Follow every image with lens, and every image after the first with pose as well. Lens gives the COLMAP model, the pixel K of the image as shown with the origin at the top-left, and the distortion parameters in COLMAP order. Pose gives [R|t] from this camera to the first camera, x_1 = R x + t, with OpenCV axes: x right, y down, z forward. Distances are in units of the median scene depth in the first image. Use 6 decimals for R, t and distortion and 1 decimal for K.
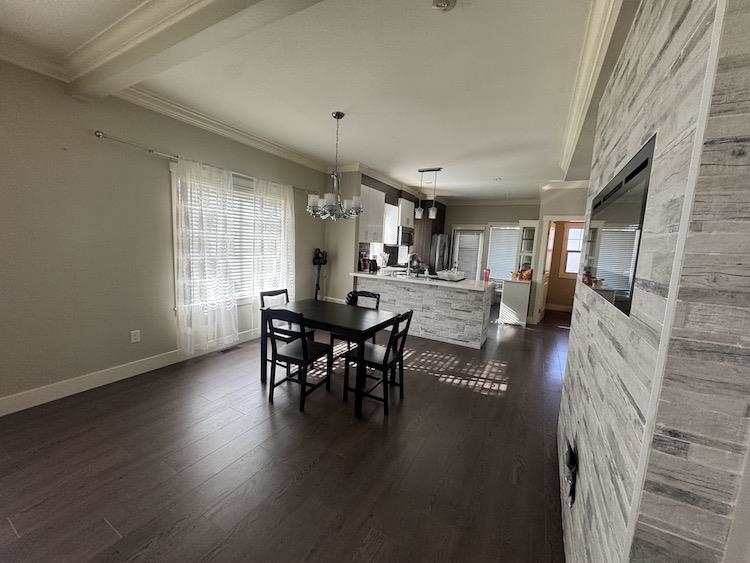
lens RADIAL K [[297.2, 0, 376.4], [0, 297.2, 279.2], [0, 0, 1]] dist [-0.006532, 0.000337]
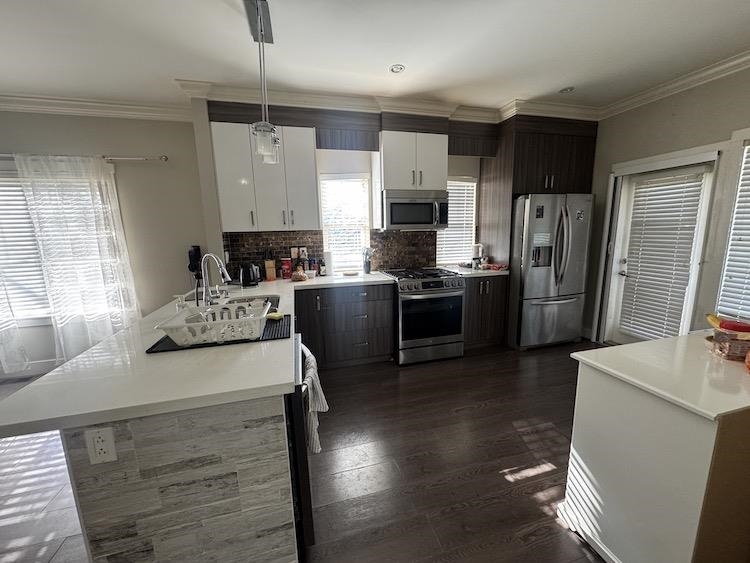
lens RADIAL K [[297.2, 0, 375.7], [0, 297.2, 280.3], [0, 0, 1]] dist [-0.006532, 0.000337]
pose [[0.694687, 0.053076, -0.717352, 0.553965], [-0.026568, 0.998487, 0.048148, -0.071612], [0.718822, -0.014389, 0.695046, 0.845273]]
